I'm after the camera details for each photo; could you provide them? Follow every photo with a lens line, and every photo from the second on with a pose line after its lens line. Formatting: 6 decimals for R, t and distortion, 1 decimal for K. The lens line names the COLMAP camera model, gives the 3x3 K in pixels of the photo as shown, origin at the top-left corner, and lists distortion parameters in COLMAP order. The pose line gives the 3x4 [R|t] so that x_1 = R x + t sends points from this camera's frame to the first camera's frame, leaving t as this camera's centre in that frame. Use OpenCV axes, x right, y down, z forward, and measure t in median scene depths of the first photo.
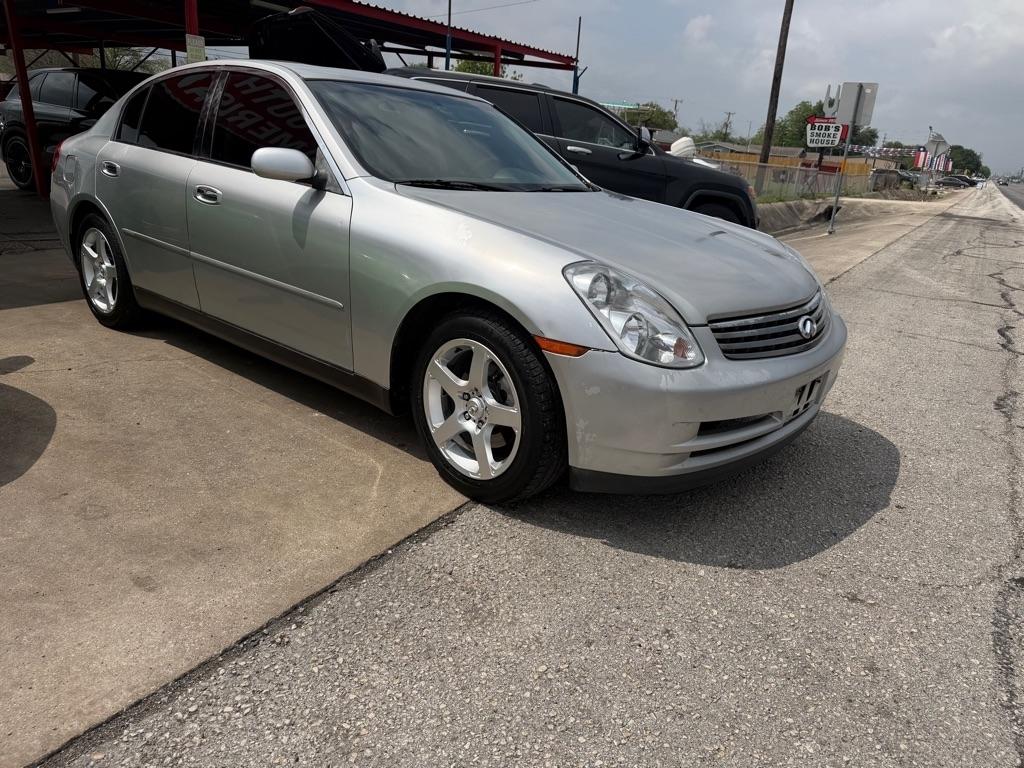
lens RADIAL K [[733.5, 0, 520.4], [0, 733.5, 376.2], [0, 0, 1]] dist [0.021342, -0.032372]
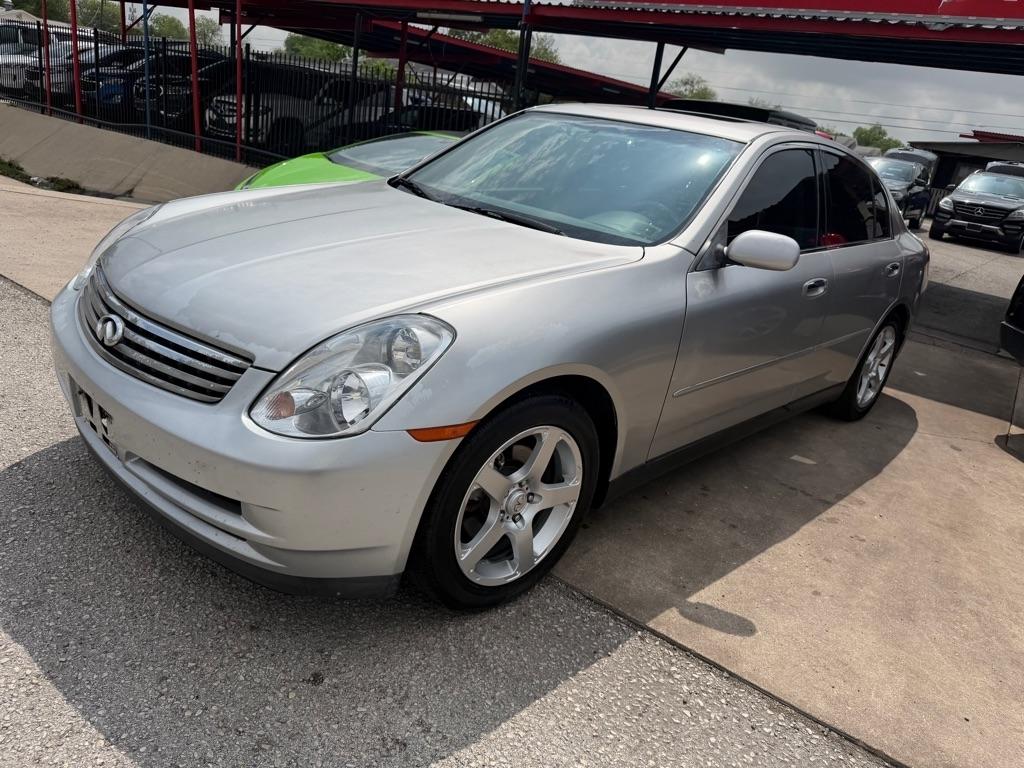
lens RADIAL K [[733.5, 0, 515.7], [0, 733.5, 374.7], [0, 0, 1]] dist [0.021342, -0.032372]
pose [[-0.067998, 0.242925, -0.967659, 1.127702], [-0.442622, 0.861883, 0.247473, -0.407960], [0.894126, 0.445135, 0.048918, 1.383487]]
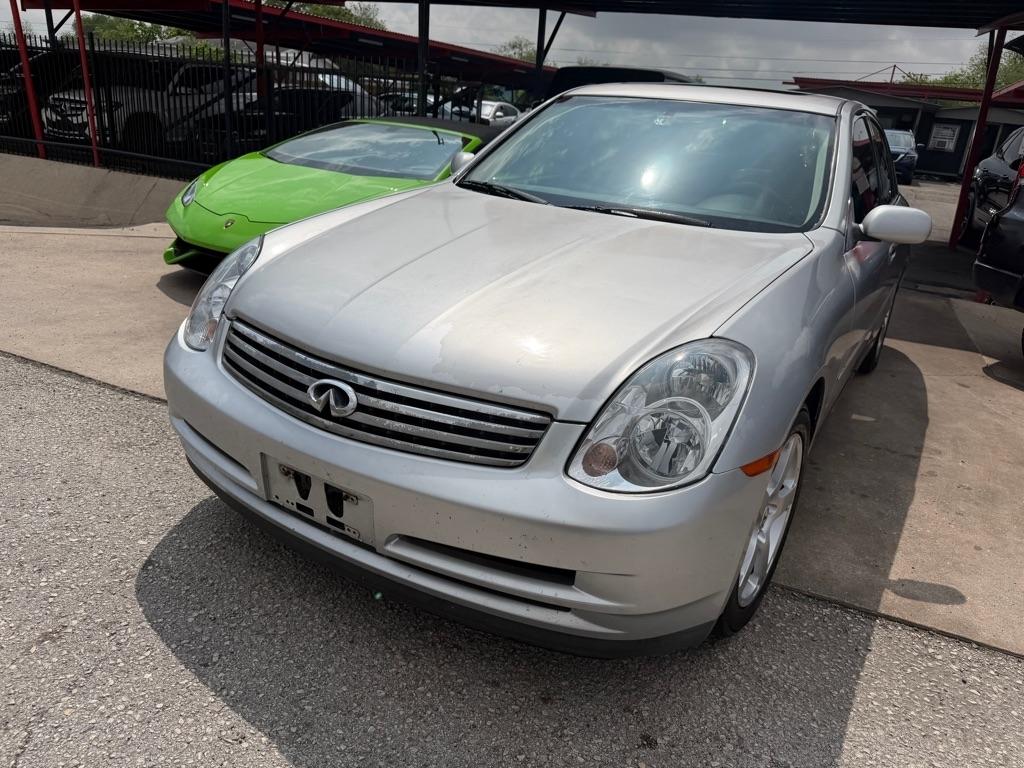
lens RADIAL K [[733.5, 0, 509.9], [0, 733.5, 388.3], [0, 0, 1]] dist [0.021342, -0.032372]
pose [[0.138454, 0.288612, -0.947383, 1.041604], [-0.367969, 0.903108, 0.221347, -0.280781], [0.919472, 0.317961, 0.231239, 1.010125]]
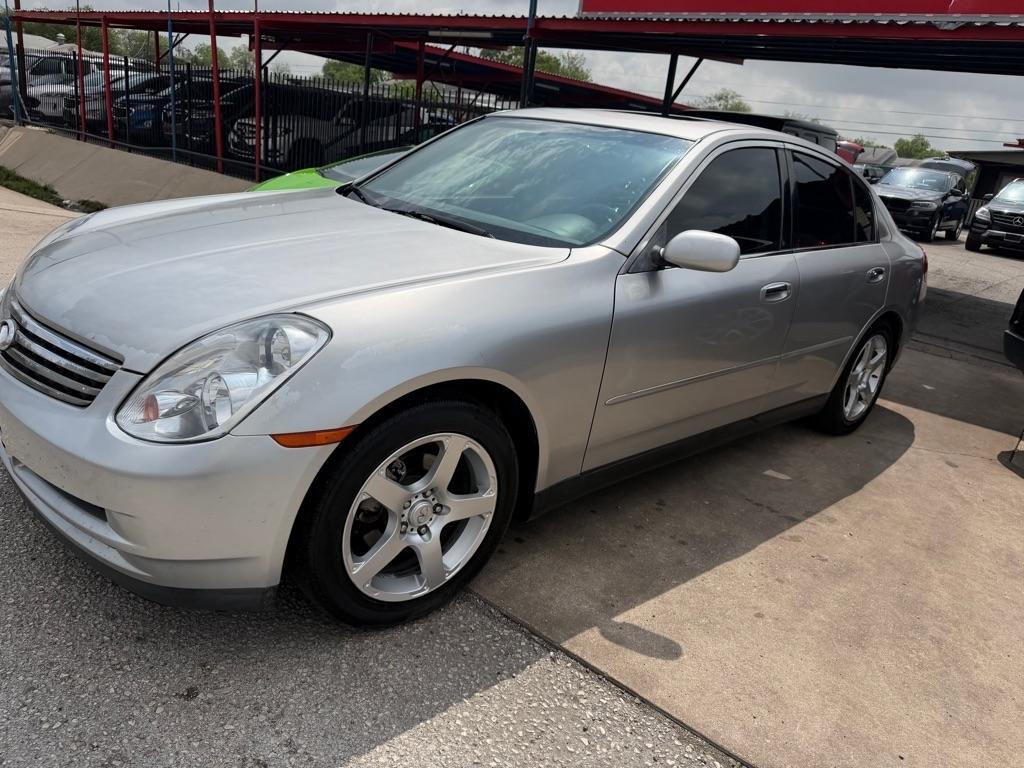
lens RADIAL K [[733.5, 0, 505.0], [0, 733.5, 378.2], [0, 0, 1]] dist [0.021342, -0.032372]
pose [[-0.127812, 0.223964, -0.966180, 1.082123], [-0.426616, 0.867027, 0.257415, -0.448457], [0.895356, 0.445088, -0.015270, 1.518184]]
